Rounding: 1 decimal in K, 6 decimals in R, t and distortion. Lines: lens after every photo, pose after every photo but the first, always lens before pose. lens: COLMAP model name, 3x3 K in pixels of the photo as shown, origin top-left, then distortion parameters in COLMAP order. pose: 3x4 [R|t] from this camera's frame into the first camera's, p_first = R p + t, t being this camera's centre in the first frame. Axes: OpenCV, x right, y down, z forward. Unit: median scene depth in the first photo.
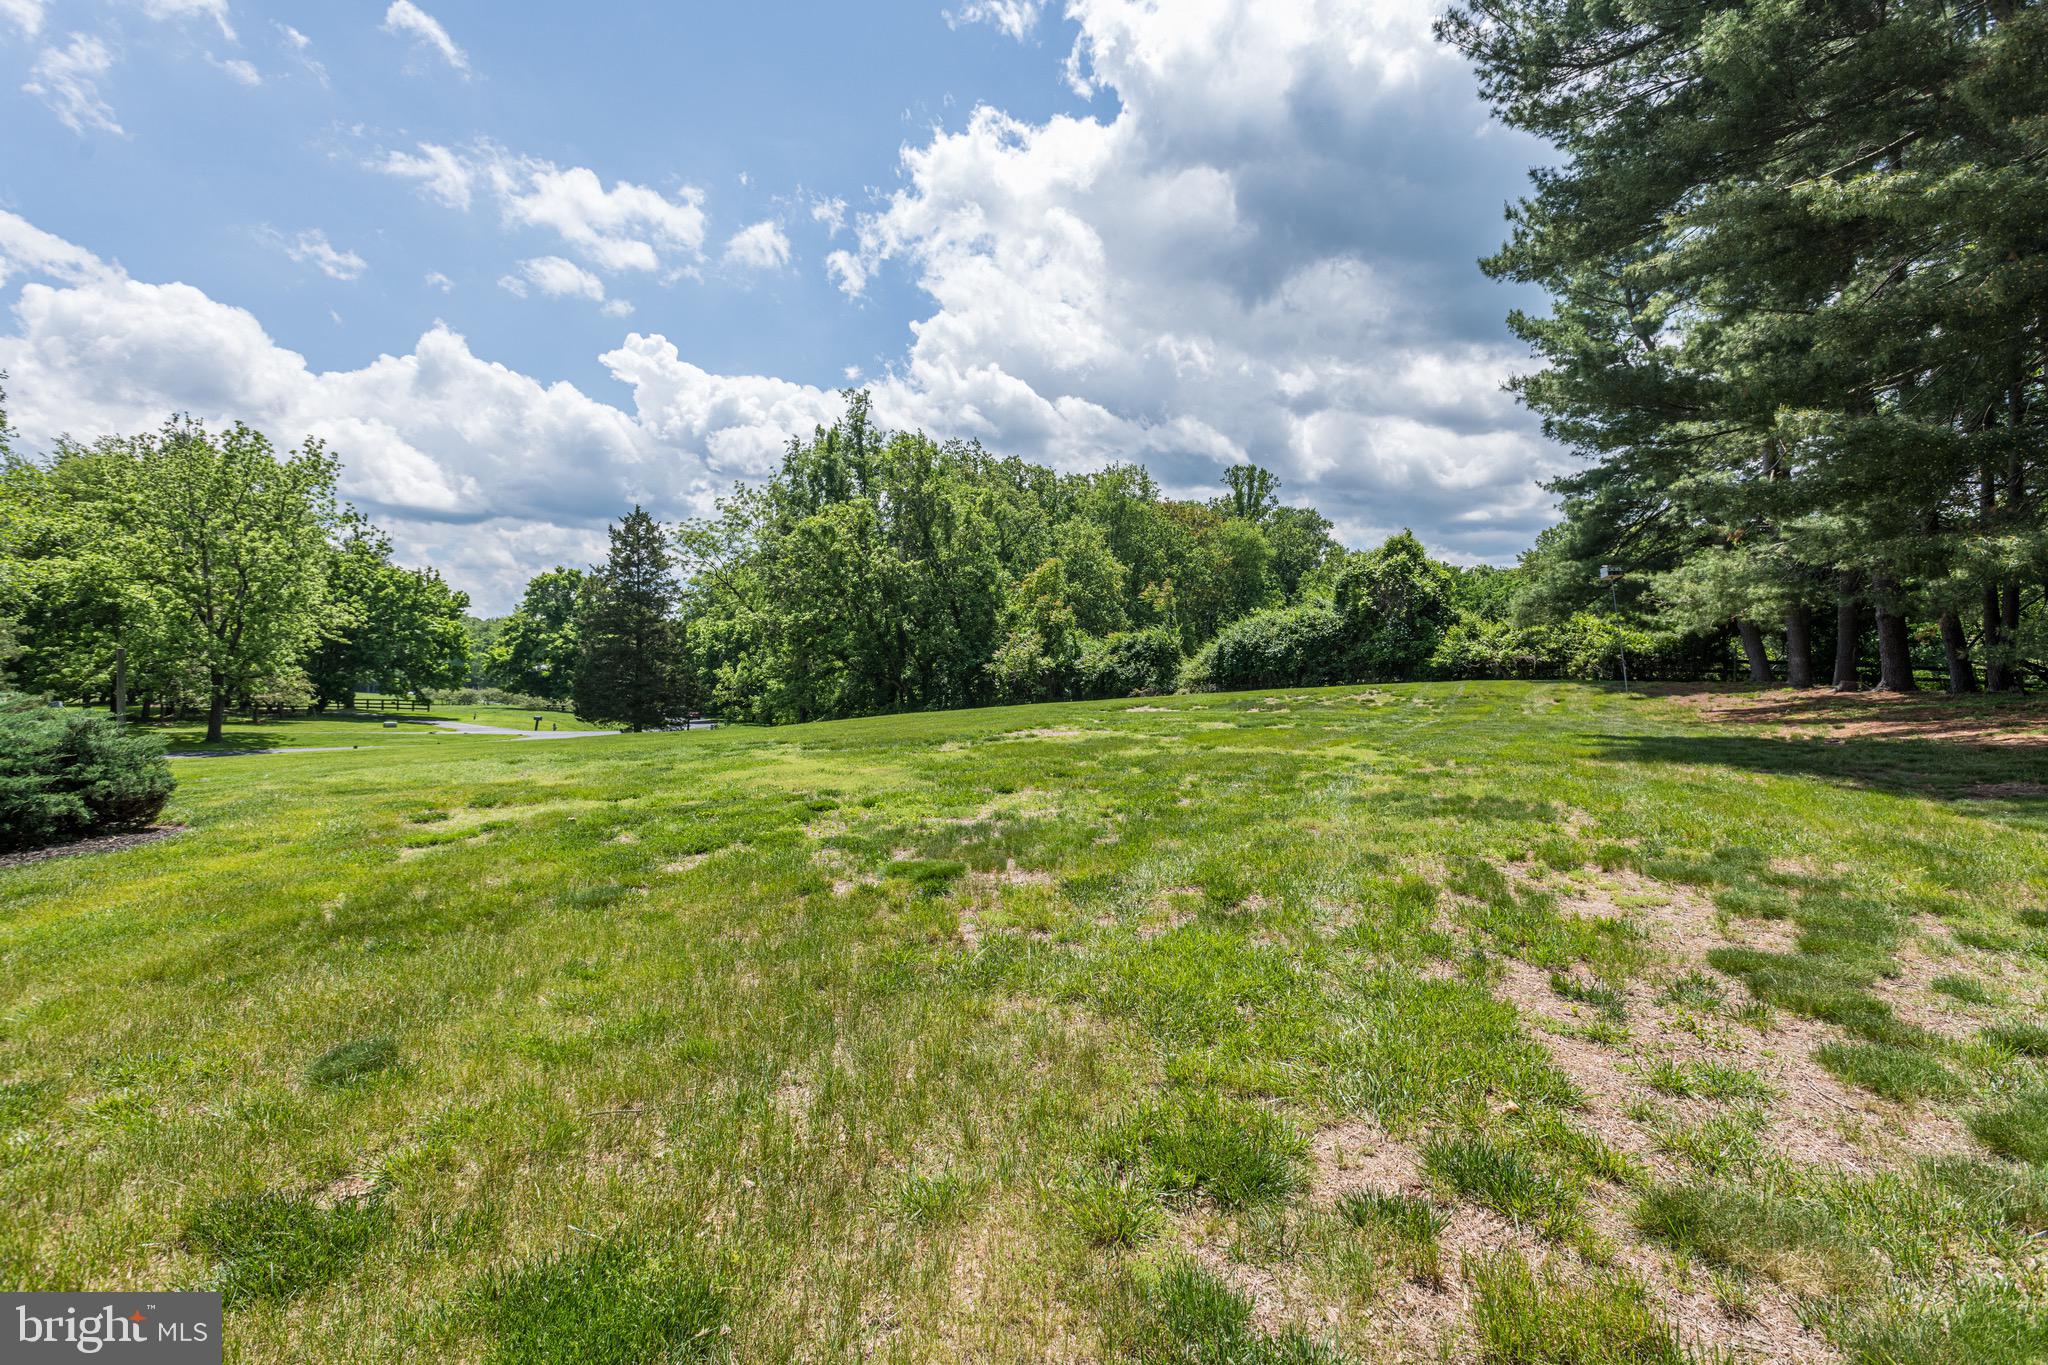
lens RADIAL K [[961.7, 0, 1019.5], [0, 961.7, 691.7], [0, 0, 1]] dist [0.110141, -0.057181]
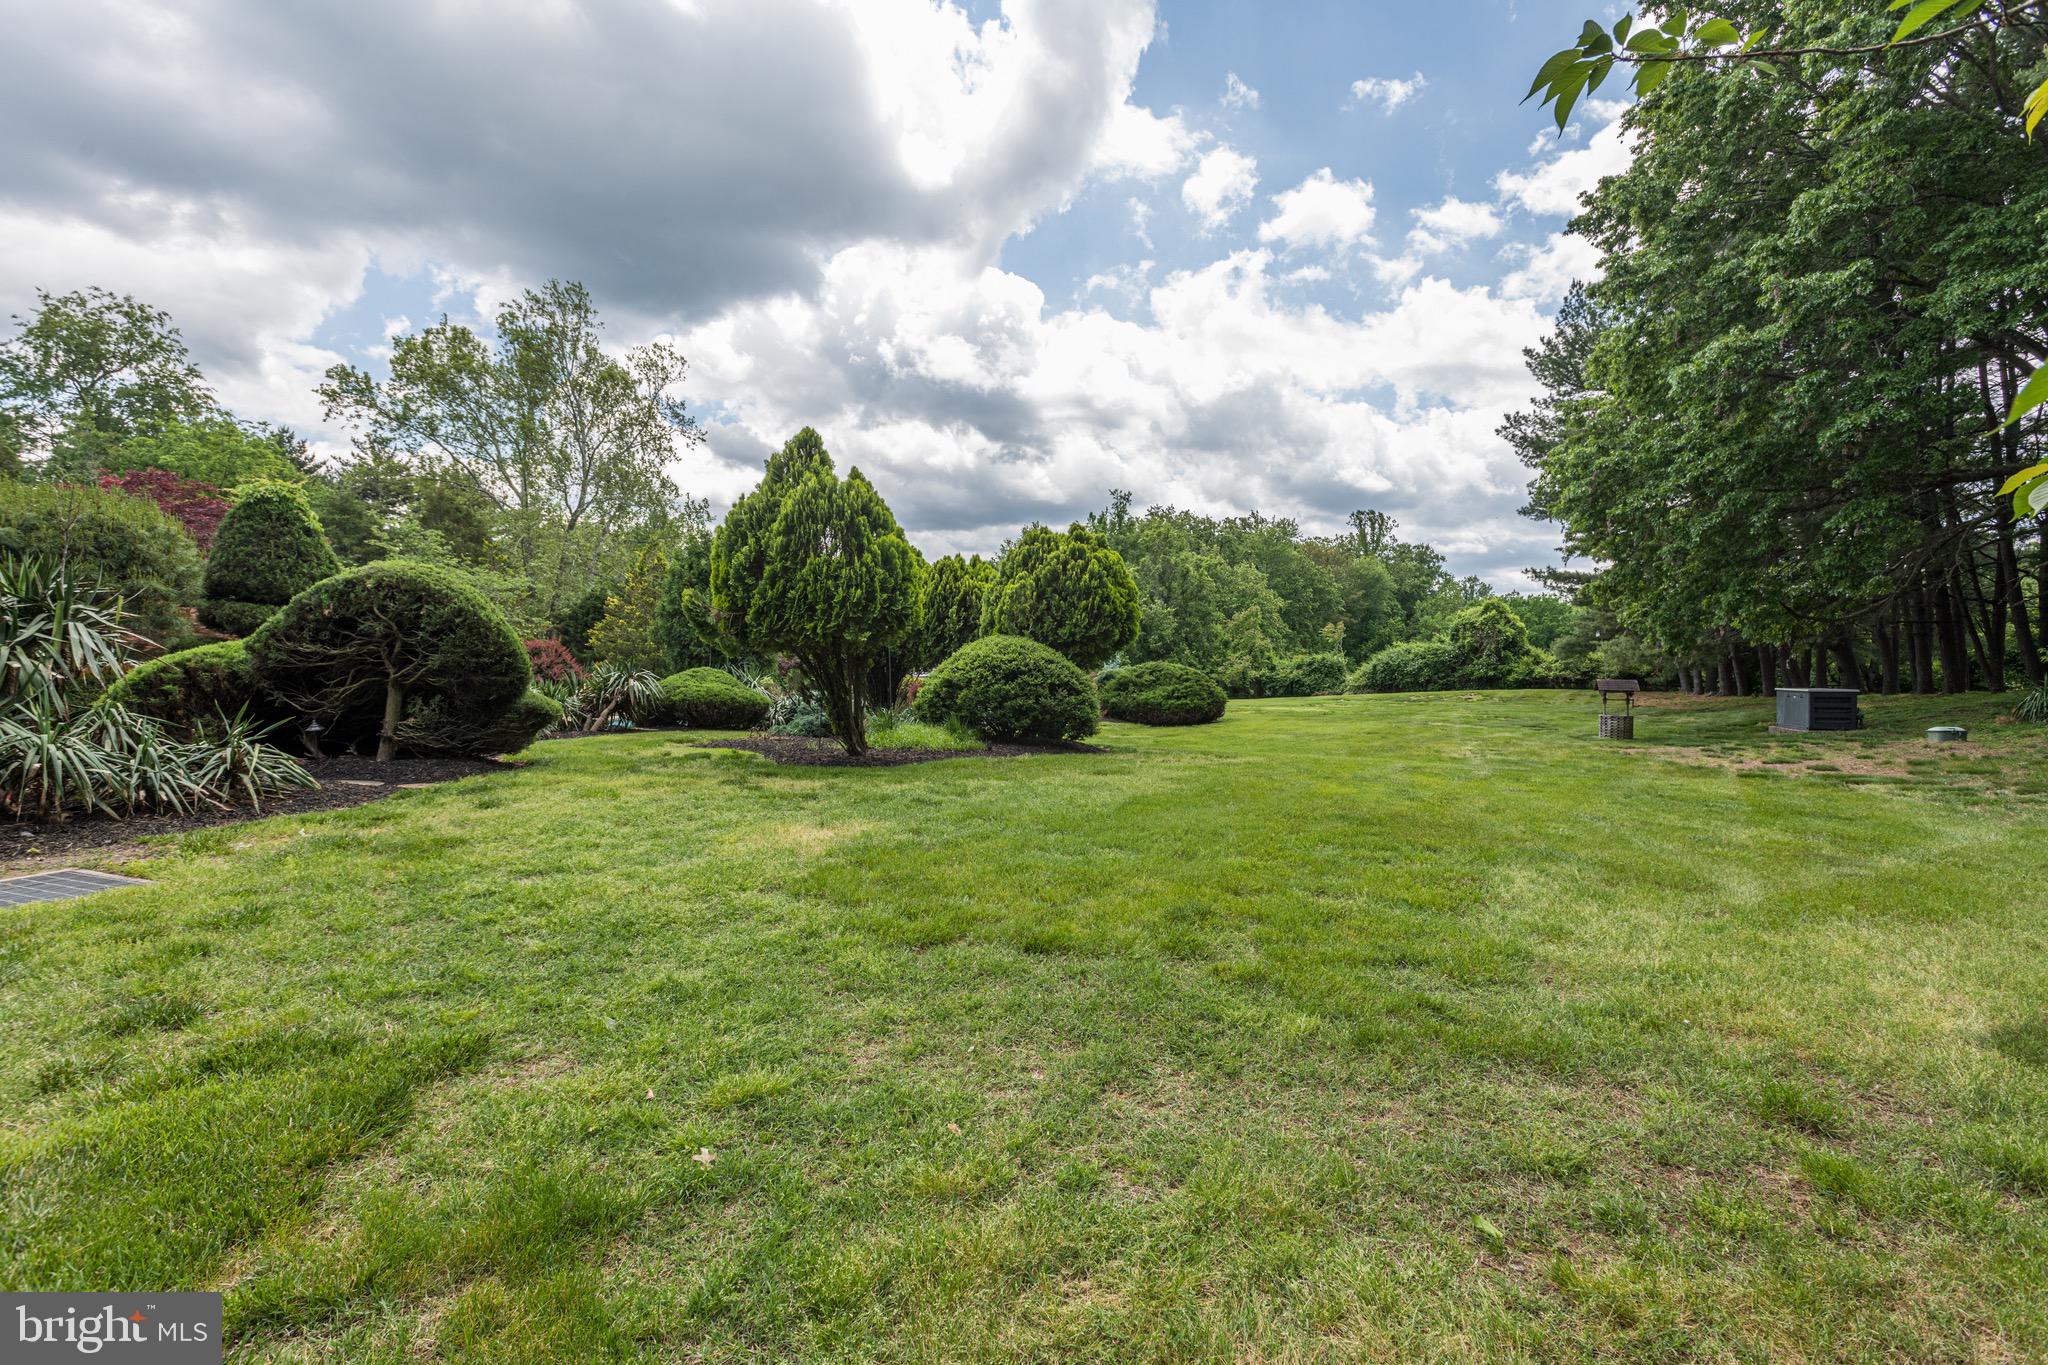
lens RADIAL K [[941.0, 0, 1023.8], [0, 941.0, 688.4], [0, 0, 1]] dist [0.082480, -0.034267]
pose [[0.994718, 0.023755, -0.099857, -0.192908], [-0.025032, 0.999620, -0.011546, 0.021868], [0.099545, 0.013985, 0.994935, -0.568863]]
